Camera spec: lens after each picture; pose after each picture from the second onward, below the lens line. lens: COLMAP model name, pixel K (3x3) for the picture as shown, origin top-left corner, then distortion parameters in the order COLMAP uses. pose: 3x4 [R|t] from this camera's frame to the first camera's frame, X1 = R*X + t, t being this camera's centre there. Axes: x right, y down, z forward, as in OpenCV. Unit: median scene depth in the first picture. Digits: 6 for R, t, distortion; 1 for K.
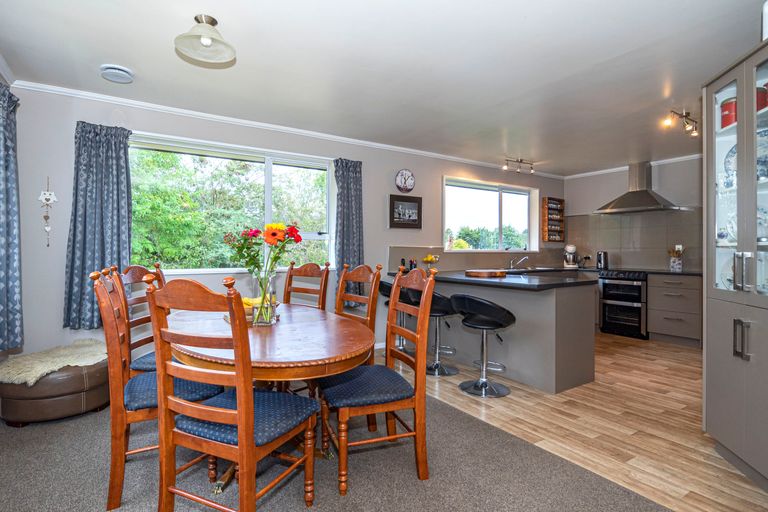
lens RADIAL K [[397.0, 0, 385.2], [0, 397.0, 258.0], [0, 0, 1]] dist [-0.002161, 0.001764]
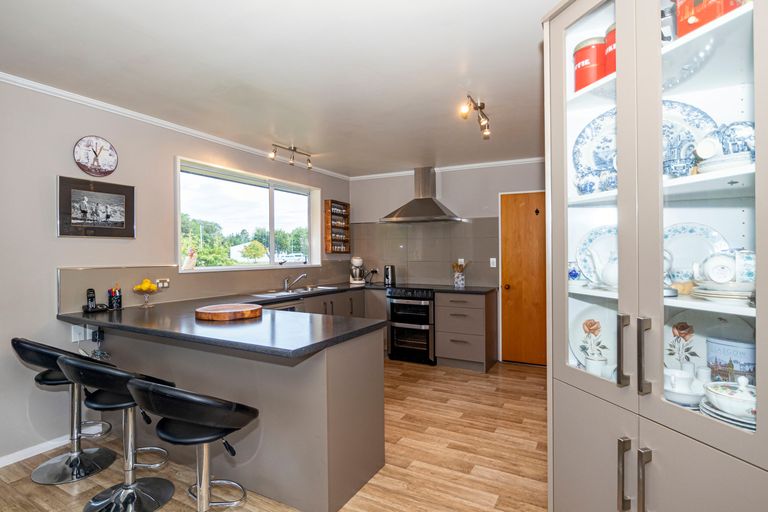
lens RADIAL K [[397.0, 0, 385.2], [0, 397.0, 258.0], [0, 0, 1]] dist [-0.002161, 0.001764]
pose [[0.878895, -0.008622, 0.476937, 0.134880], [0.010422, 0.999945, -0.001129, -0.035246], [-0.476901, 0.005963, 0.878937, 0.260743]]
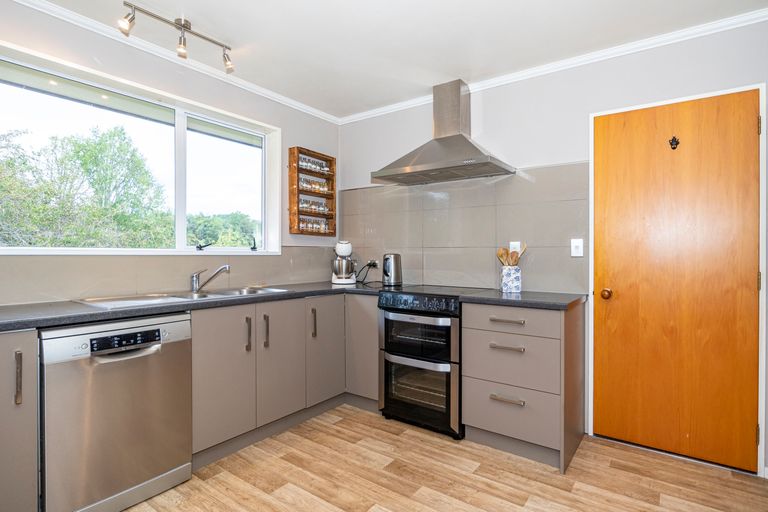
lens RADIAL K [[397.0, 0, 385.2], [0, 397.0, 258.0], [0, 0, 1]] dist [-0.002161, 0.001764]
pose [[0.936850, -0.003854, 0.349709, 0.400127], [0.004720, 0.999988, -0.001622, -0.010829], [-0.349699, 0.003170, 0.936857, 0.573949]]
